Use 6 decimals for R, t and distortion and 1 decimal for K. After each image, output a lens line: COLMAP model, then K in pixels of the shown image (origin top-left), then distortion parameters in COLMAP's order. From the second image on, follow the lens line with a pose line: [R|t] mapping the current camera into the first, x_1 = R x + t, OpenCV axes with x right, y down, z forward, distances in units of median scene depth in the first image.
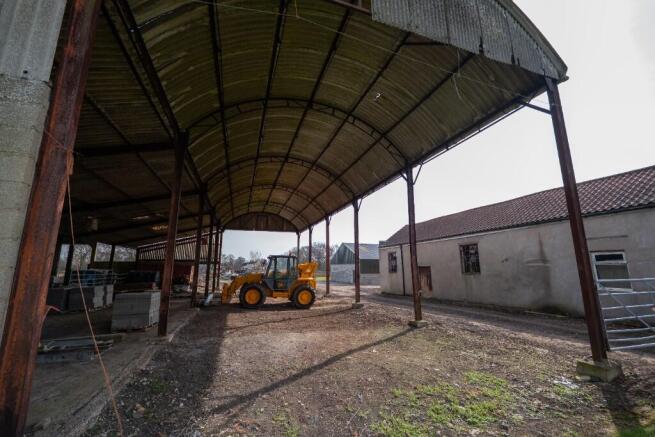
lens RADIAL K [[265.3, 0, 327.5], [0, 265.3, 218.5], [0, 0, 1]] dist [-0.000599, -0.000091]
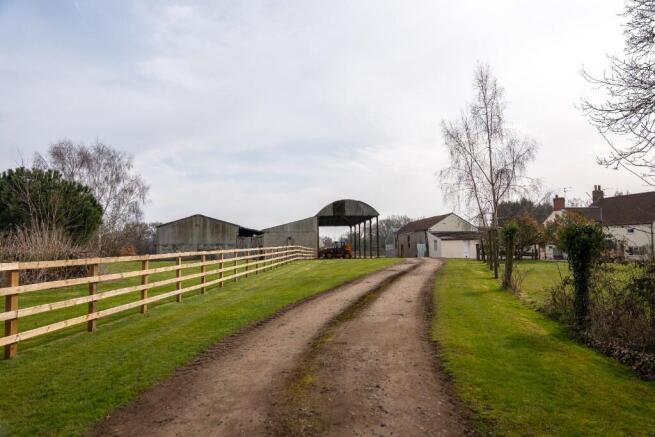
lens RADIAL K [[445.1, 0, 327.5], [0, 445.1, 218.5], [0, 0, 1]] dist [0.001660, 0.002145]
pose [[0.974088, -0.021114, -0.225180, 0.692401], [0.045927, 0.993355, 0.105527, -0.539563], [0.221456, -0.113134, 0.968586, -3.184537]]
